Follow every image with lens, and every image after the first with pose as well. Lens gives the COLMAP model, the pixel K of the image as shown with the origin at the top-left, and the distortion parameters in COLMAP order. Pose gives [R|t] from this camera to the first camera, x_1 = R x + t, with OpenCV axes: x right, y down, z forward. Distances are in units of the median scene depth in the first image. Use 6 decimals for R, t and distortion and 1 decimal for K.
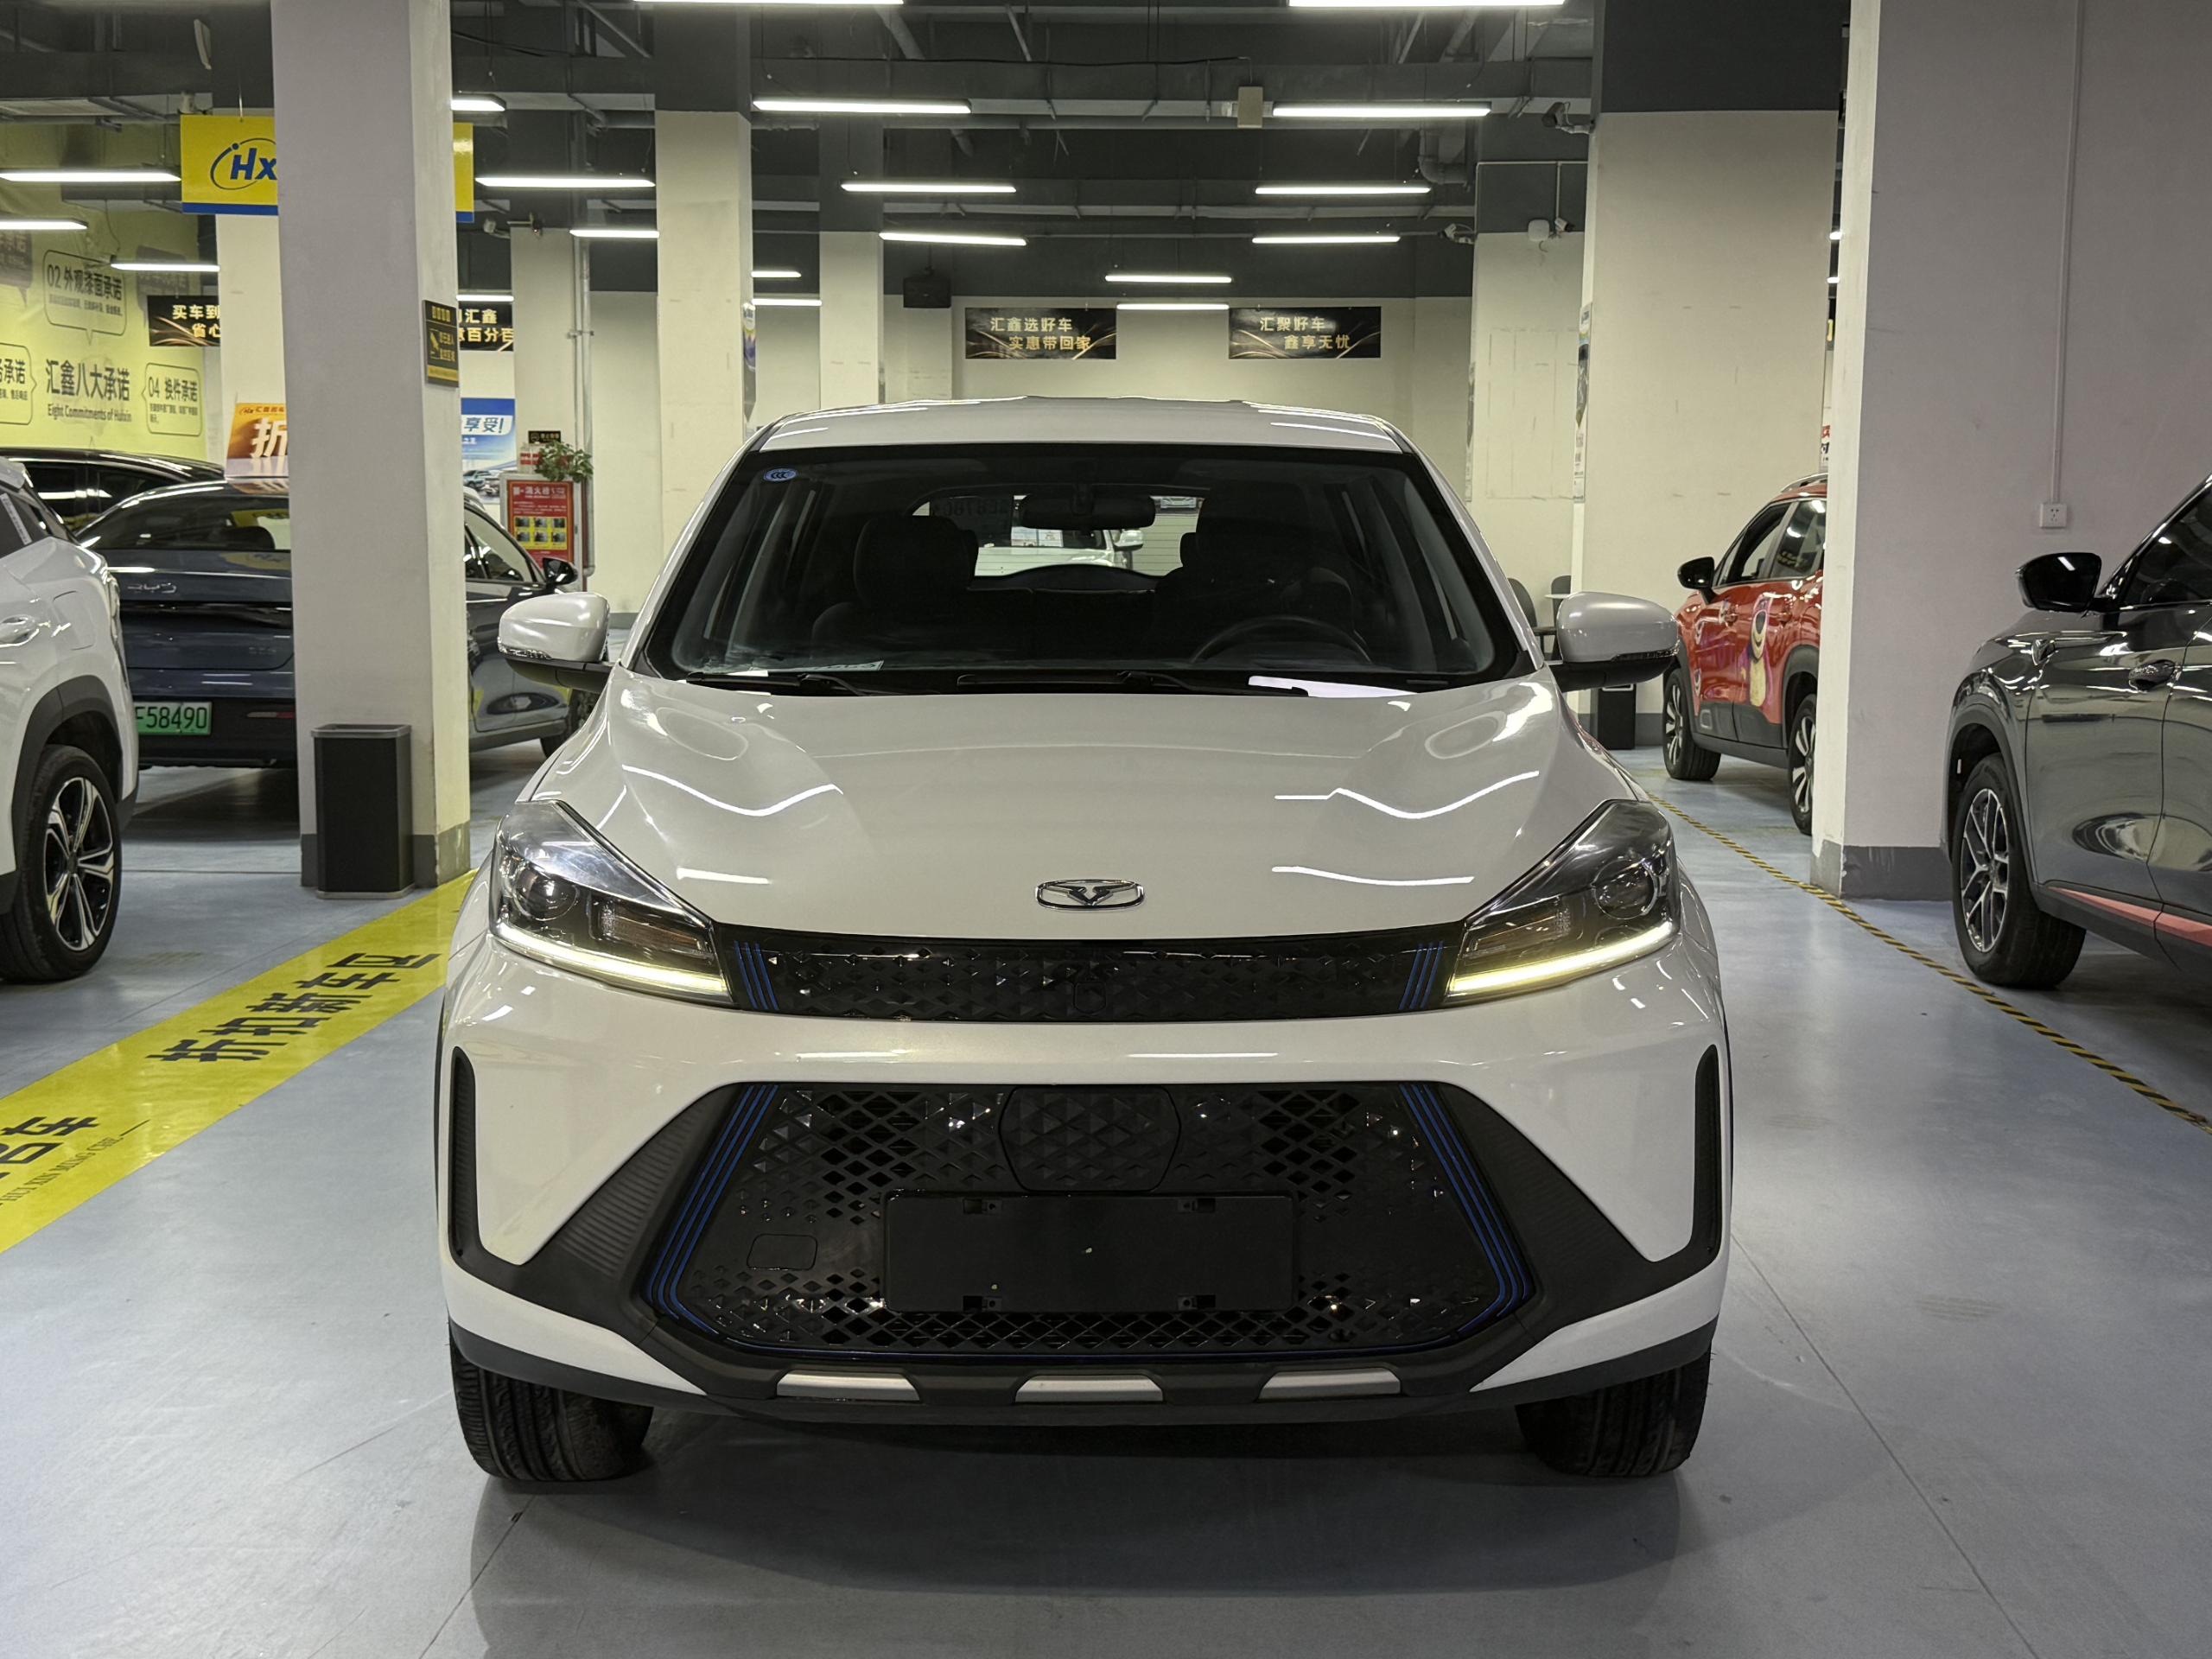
lens RADIAL K [[2825.4, 0, 1105.0], [0, 2825.4, 834.1], [0, 0, 1]] dist [0.150706, 0.000000]
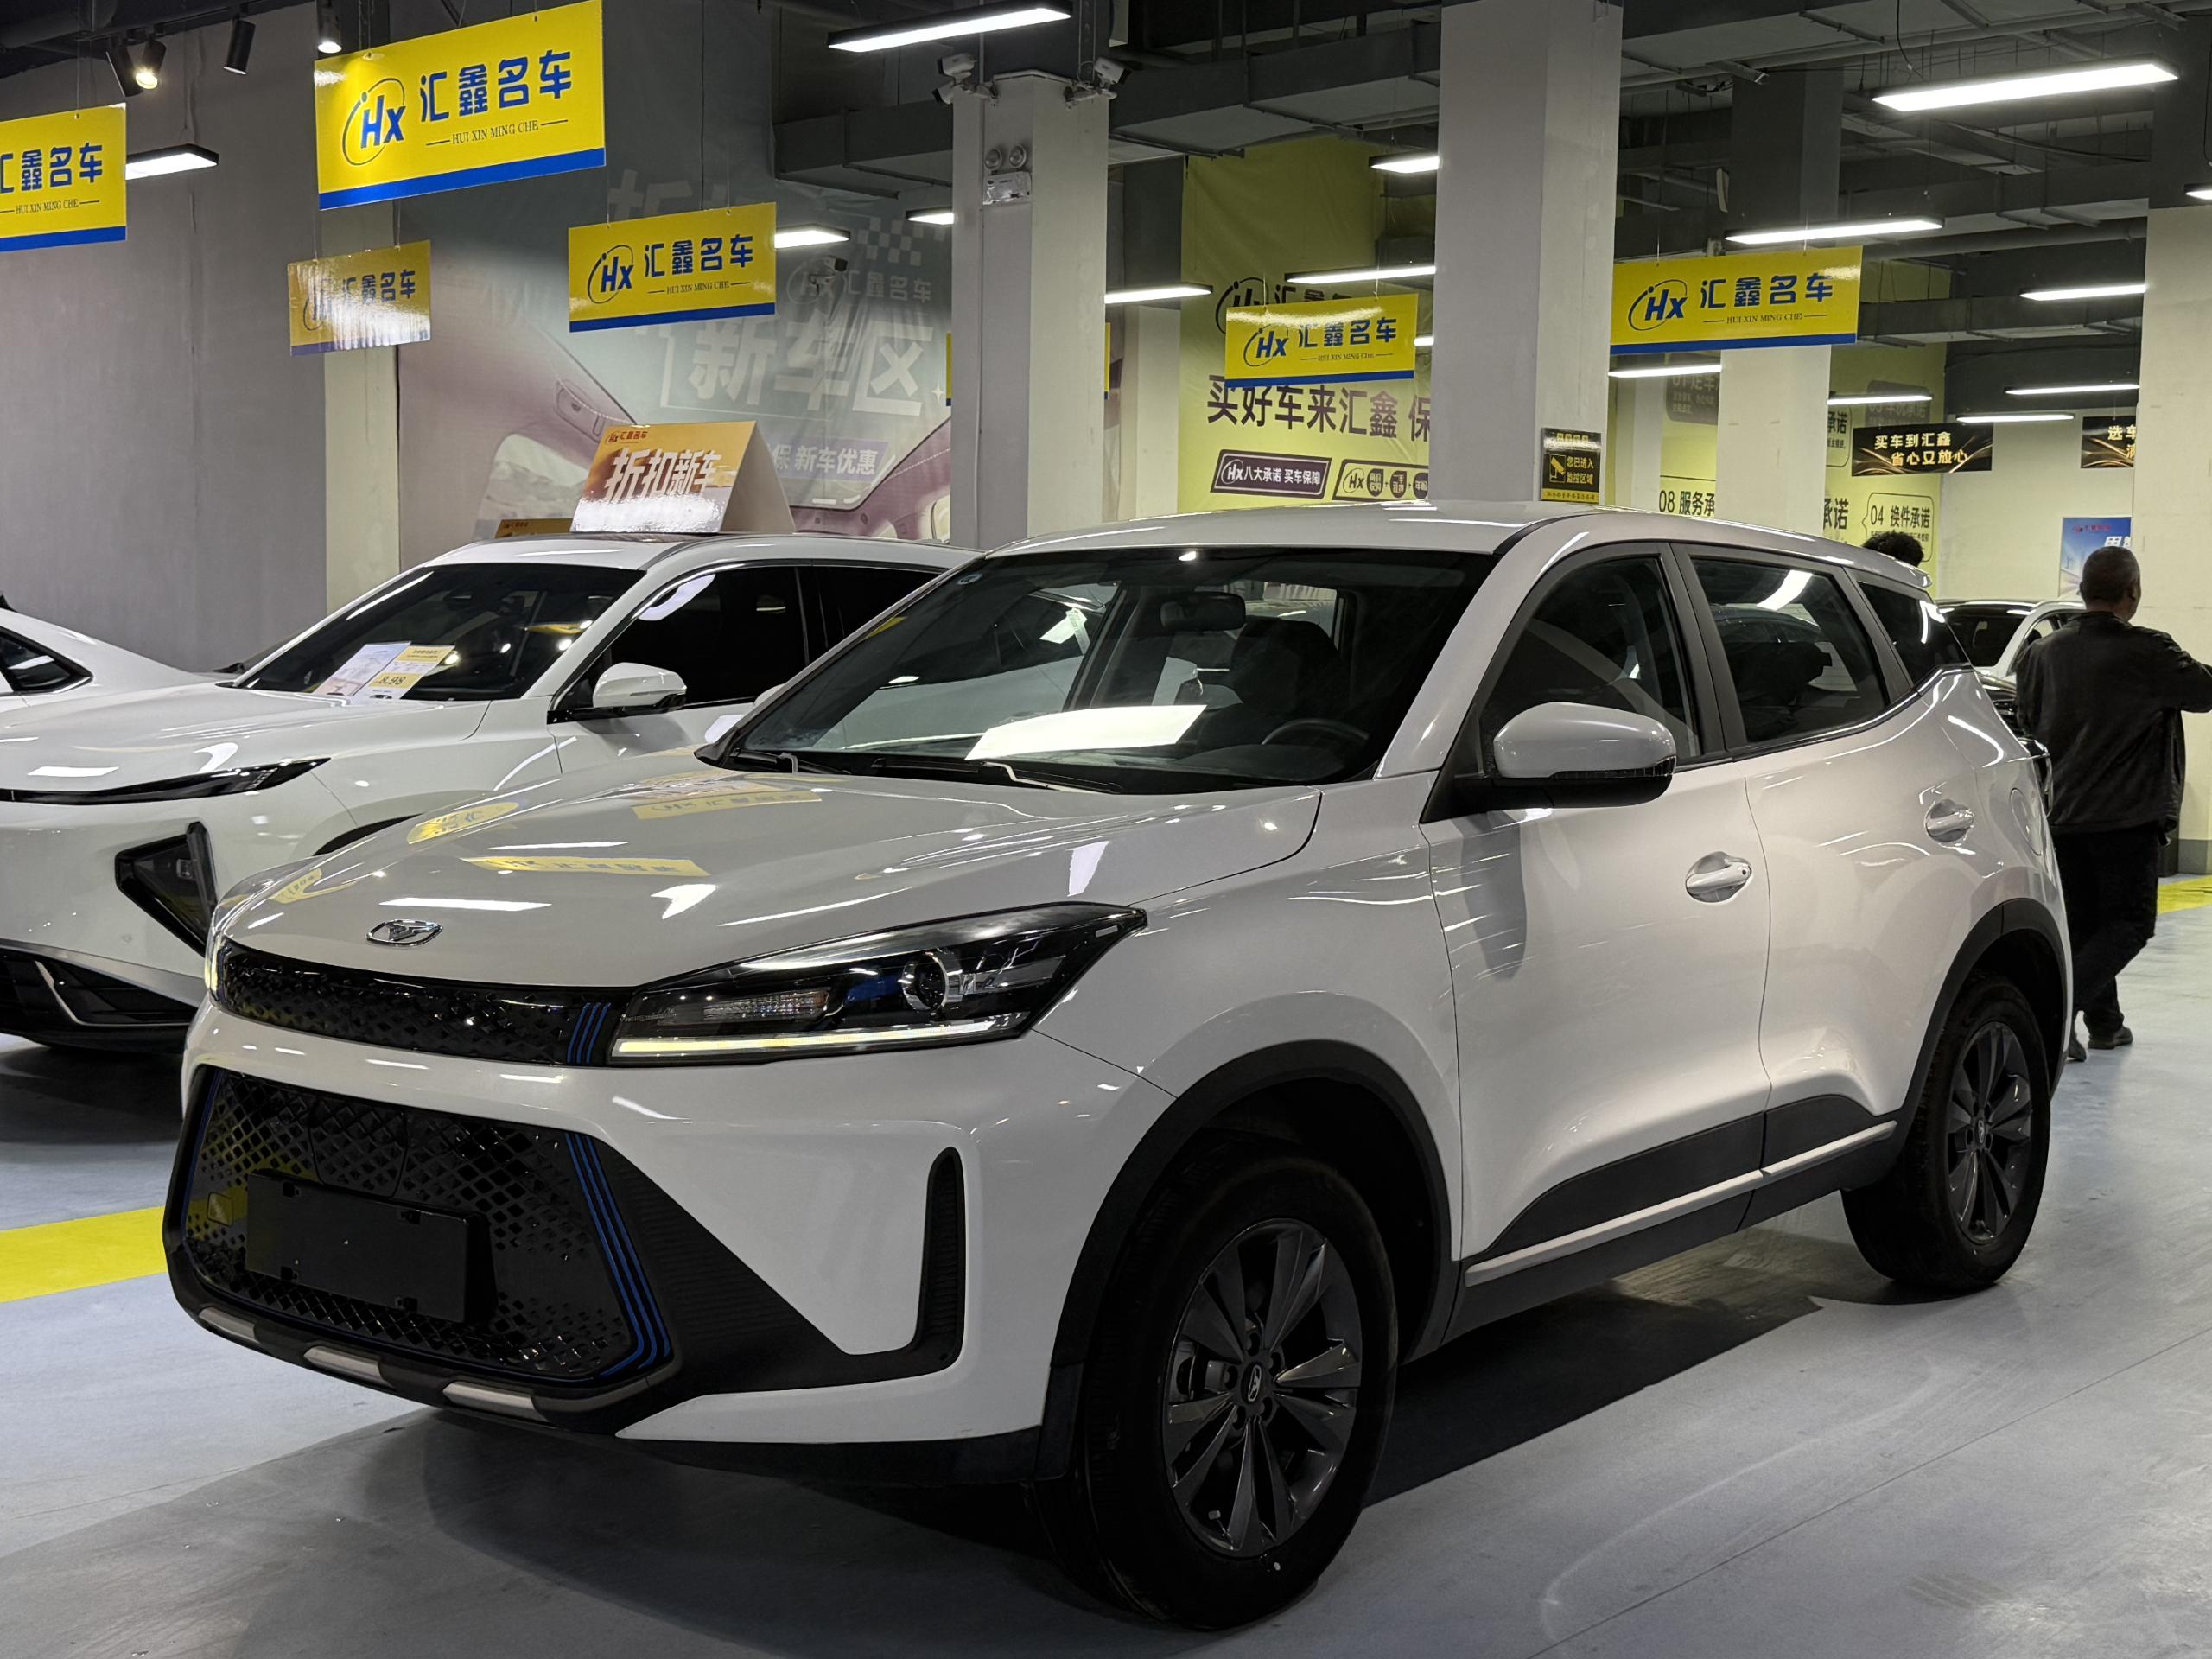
lens RADIAL K [[2825.4, 0, 1109.2], [0, 2825.4, 819.5], [0, 0, 1]] dist [0.150706, 0.000000]
pose [[0.791532, 0.070678, -0.607027, 0.194952], [-0.100103, 0.994869, -0.014693, -0.007470], [0.602874, 0.072395, 0.794545, 0.054123]]
